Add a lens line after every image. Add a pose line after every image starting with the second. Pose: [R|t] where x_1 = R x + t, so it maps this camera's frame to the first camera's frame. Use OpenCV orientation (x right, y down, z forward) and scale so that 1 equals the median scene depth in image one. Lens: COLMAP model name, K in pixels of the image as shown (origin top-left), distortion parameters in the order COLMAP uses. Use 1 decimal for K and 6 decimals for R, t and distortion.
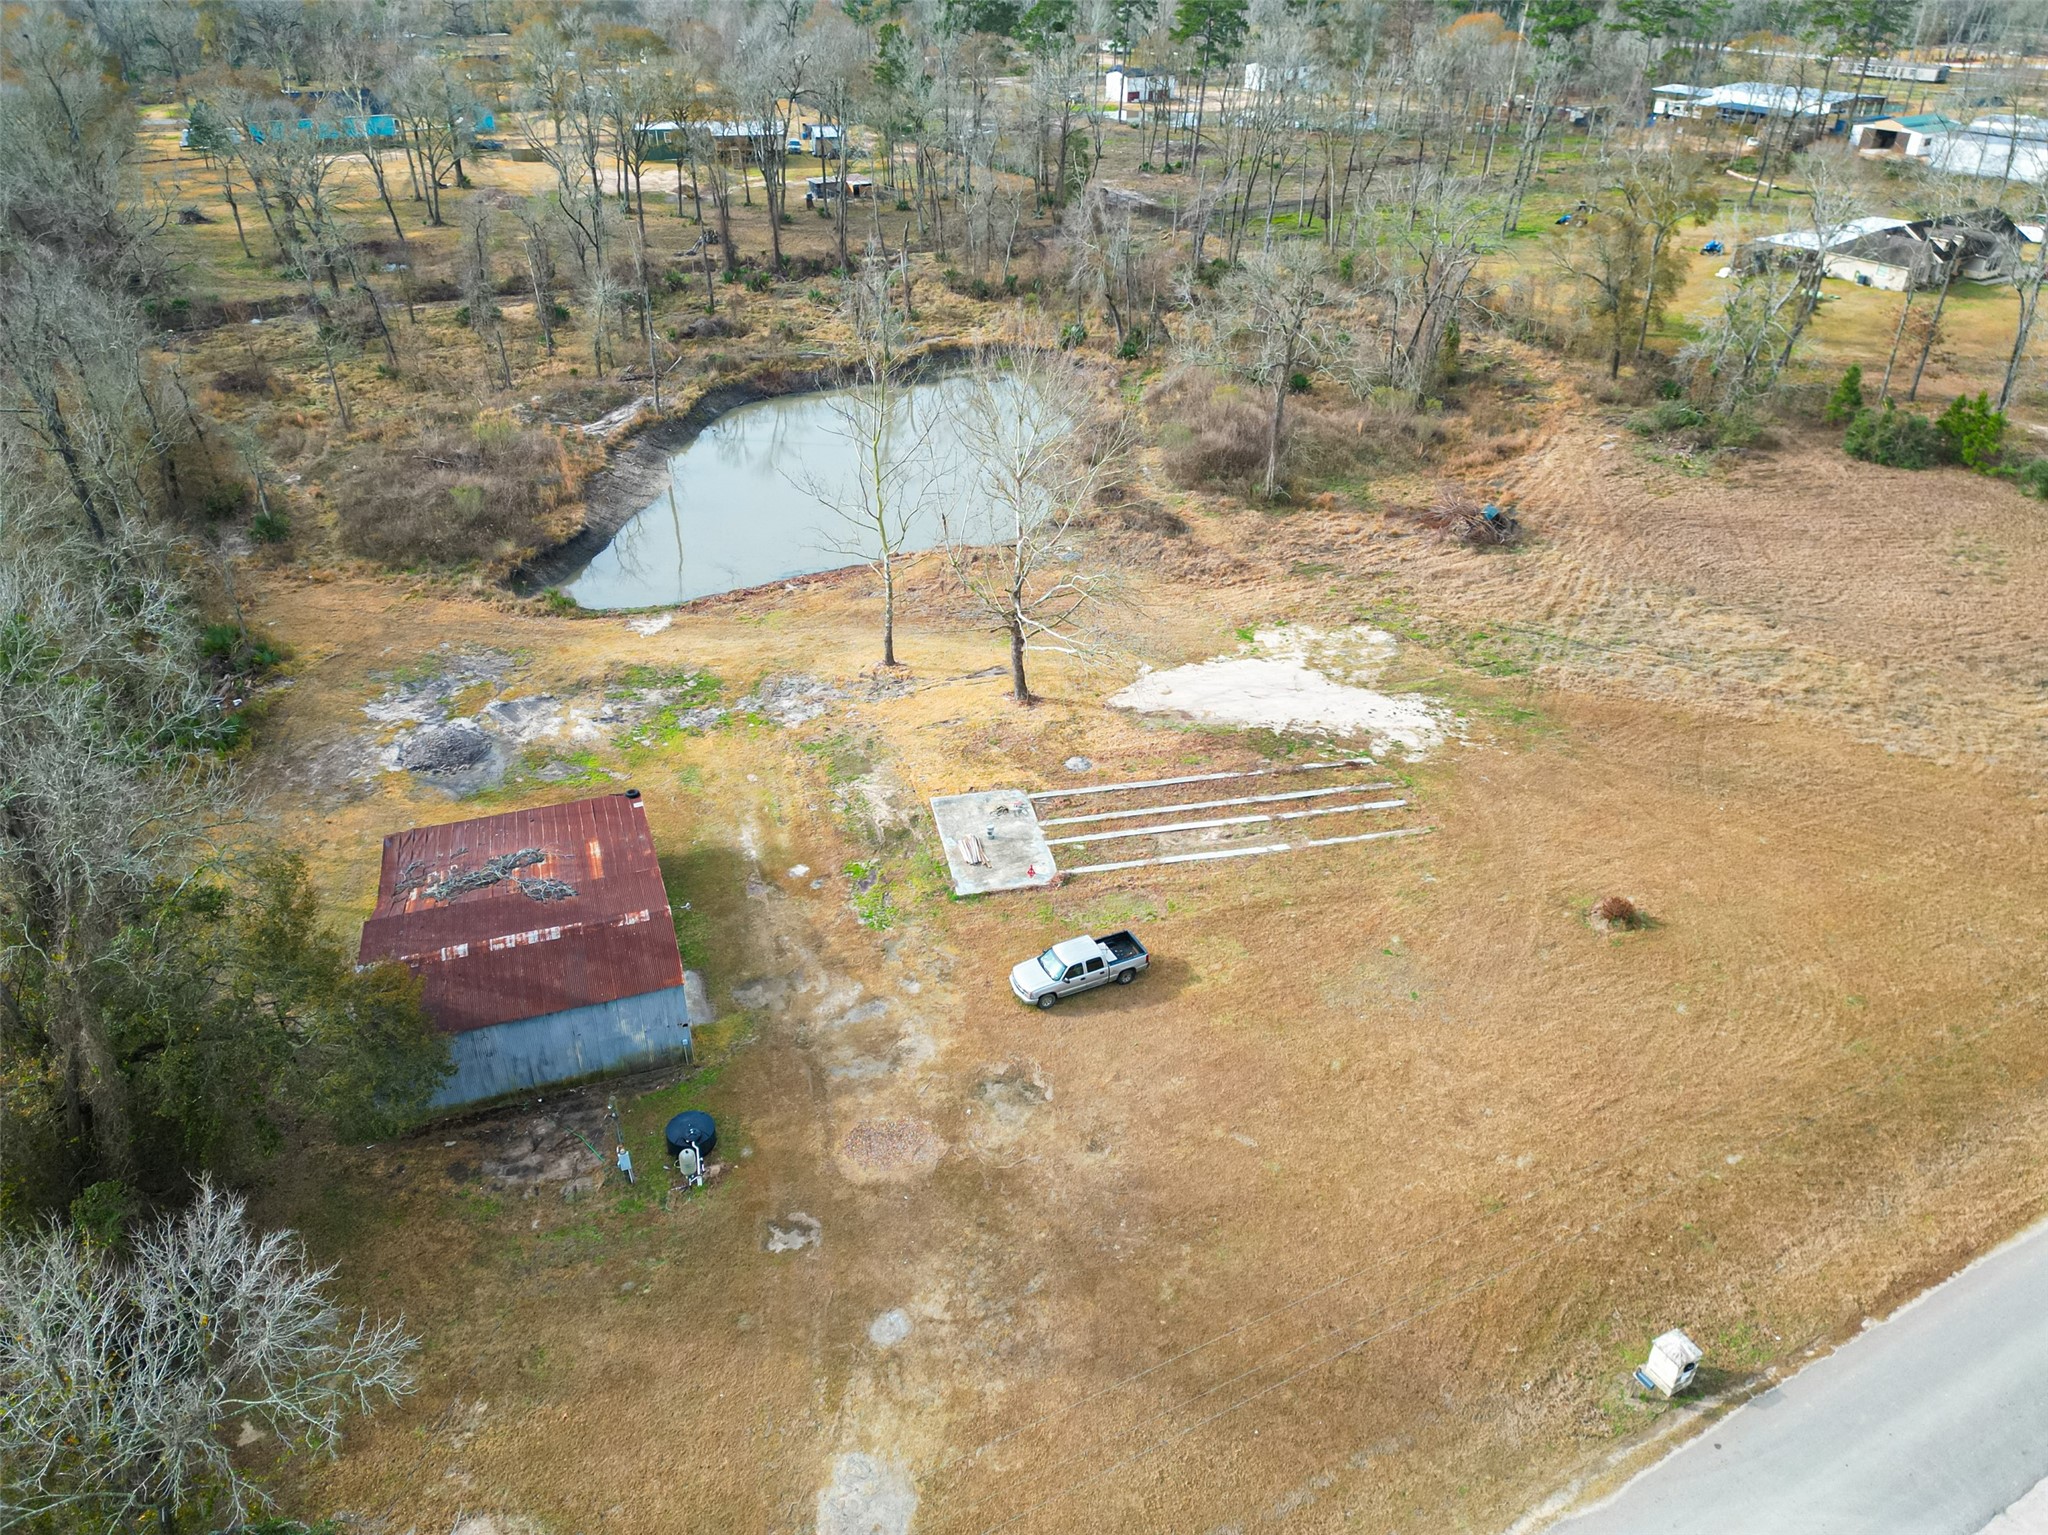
lens RADIAL K [[1424.6, 0, 1020.6], [0, 1424.6, 784.0], [0, 0, 1]] dist [0.072272, -0.072202]
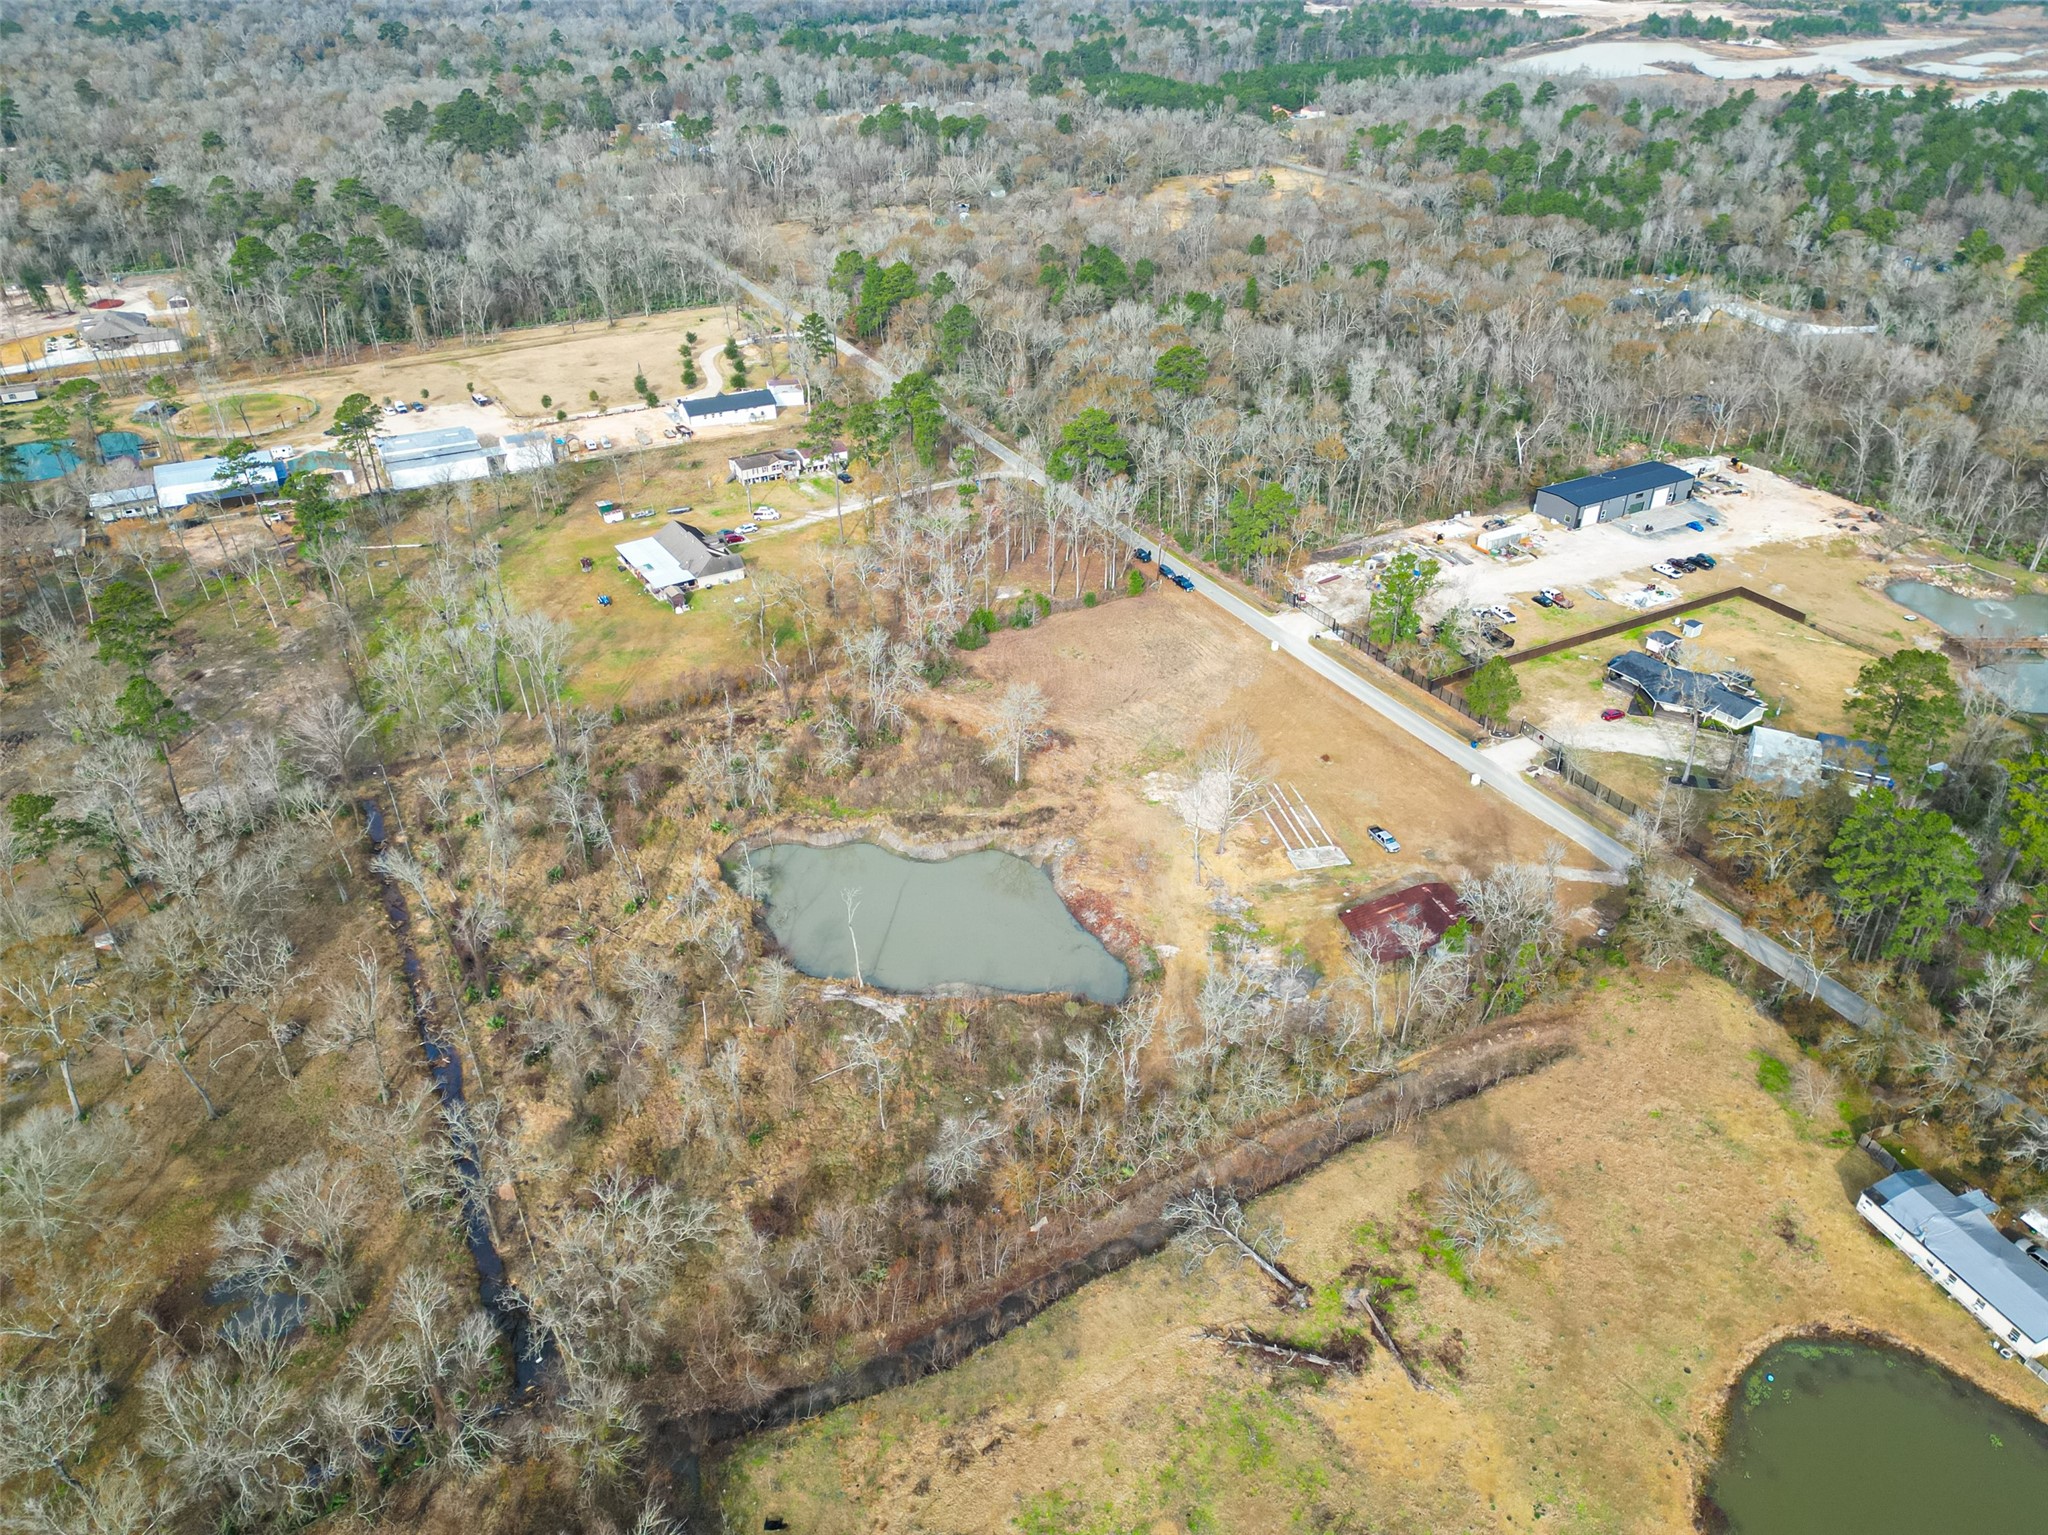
lens RADIAL K [[1421.4, 0, 1022.0], [0, 1421.4, 775.9], [0, 0, 1]] dist [0.084399, -0.085524]
pose [[0.002694, -0.539126, 0.842221, -2.261031], [0.526997, 0.716543, 0.456991, -1.644259], [-0.849863, 0.442617, 0.286048, 0.510350]]
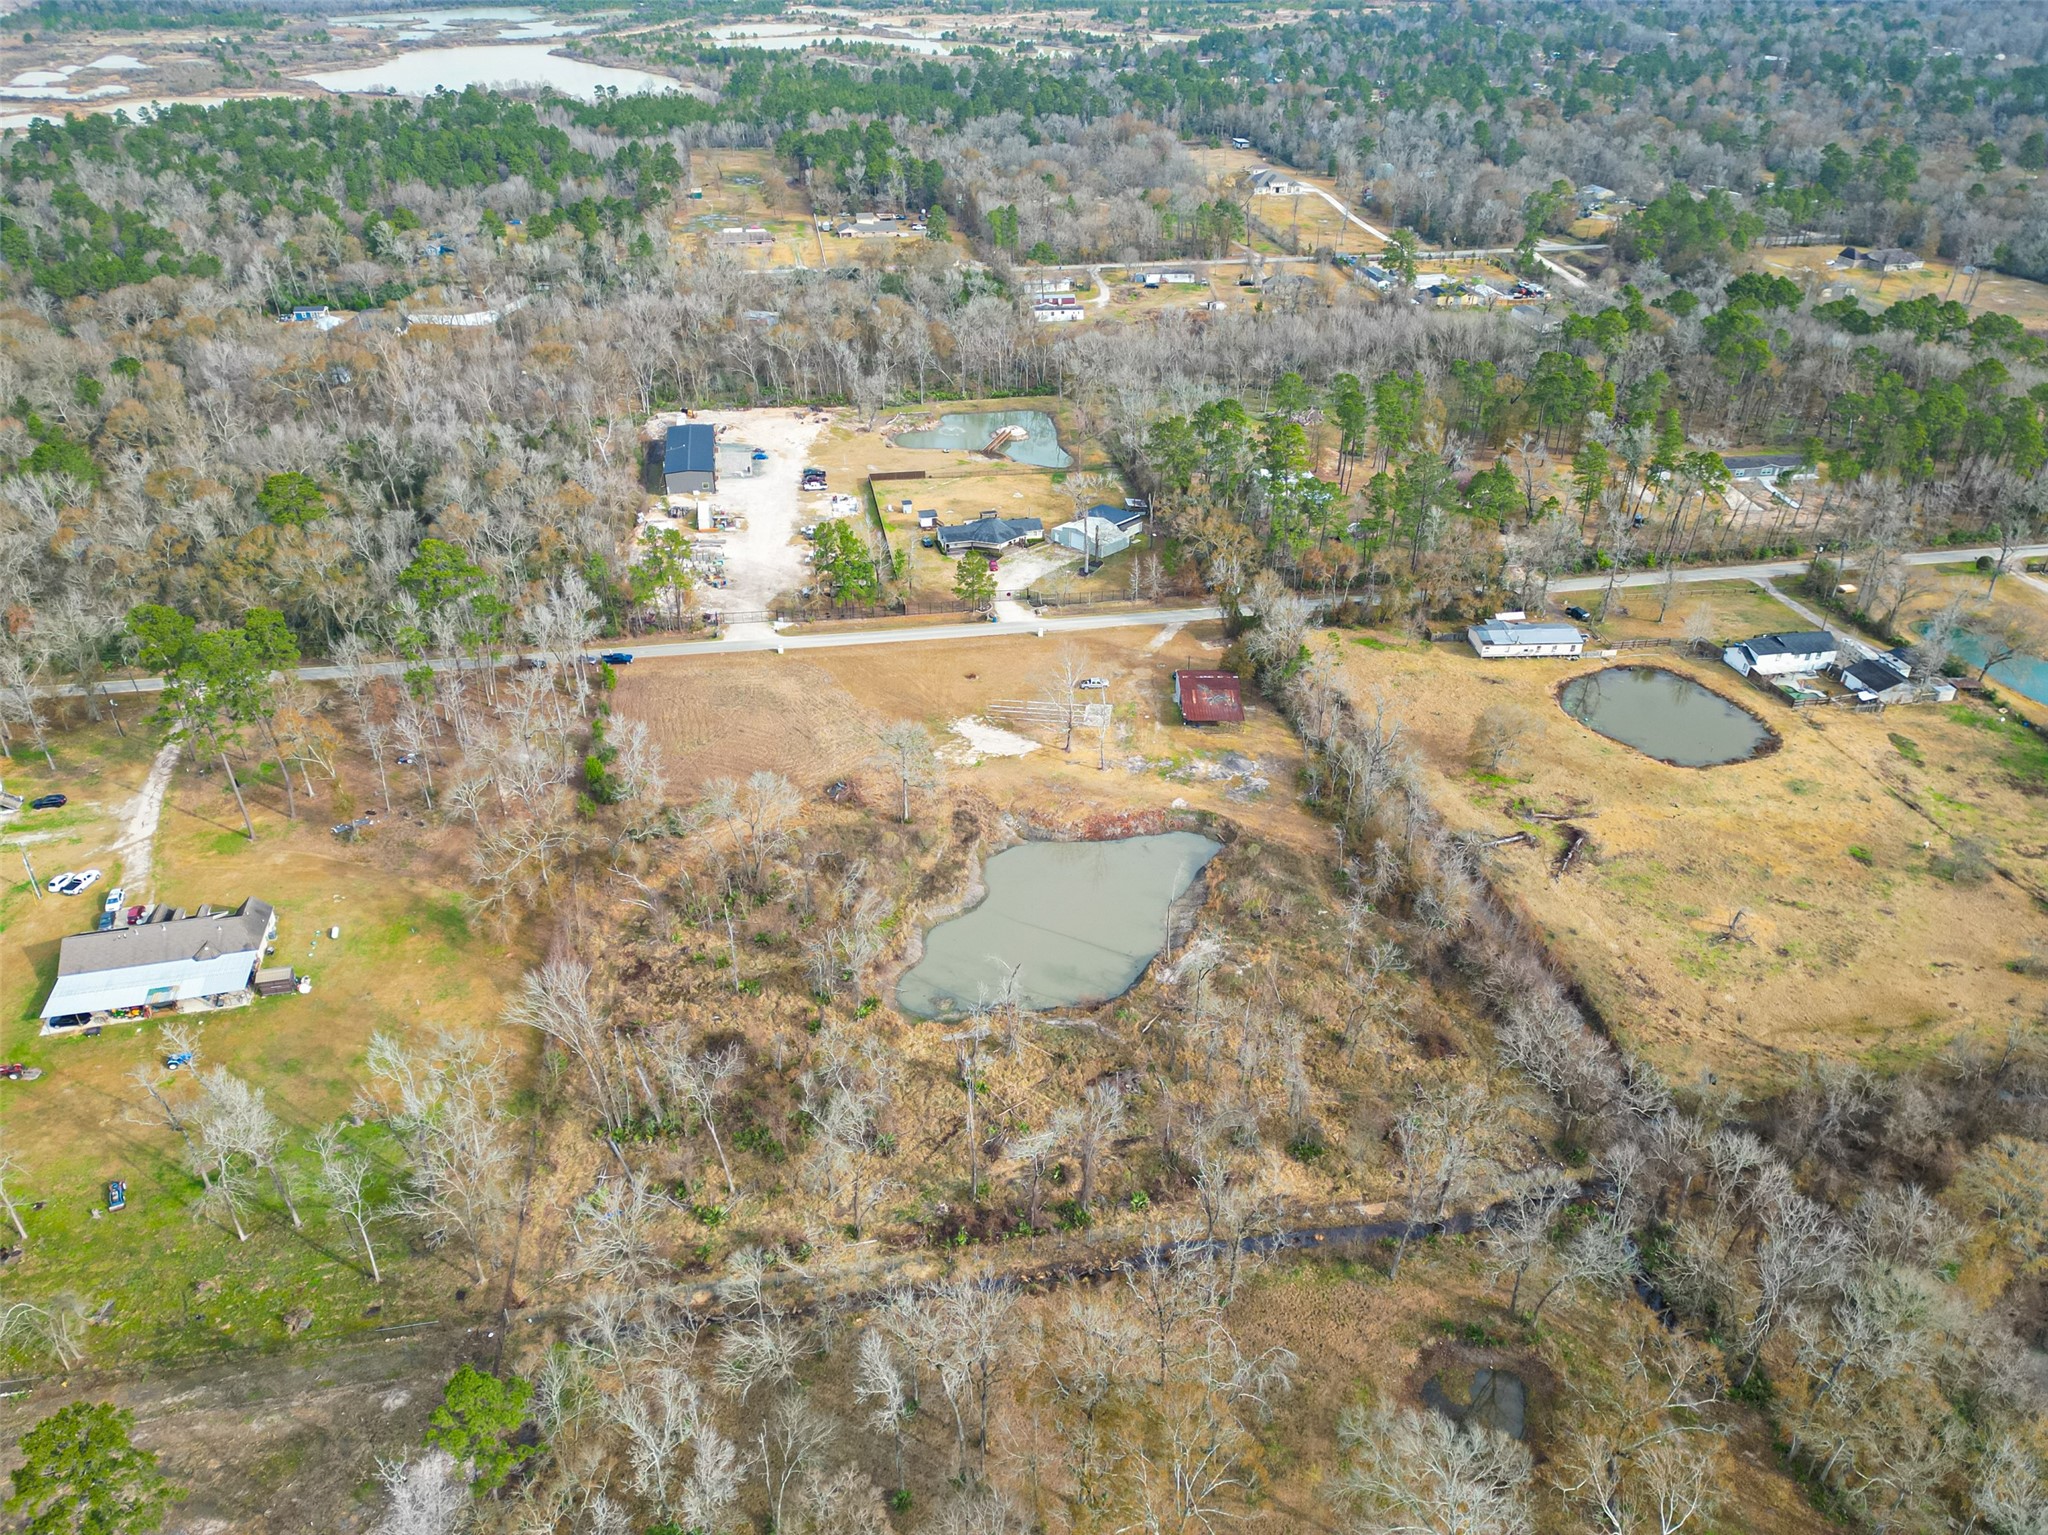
lens RADIAL K [[1420.3, 0, 1021.7], [0, 1420.3, 775.9], [0, 0, 1]] dist [0.077852, -0.072356]
pose [[-0.944959, -0.178670, 0.274100, -0.814335], [0.166969, 0.457116, 0.873594, -2.944088], [-0.281380, 0.871276, -0.402123, 2.452705]]
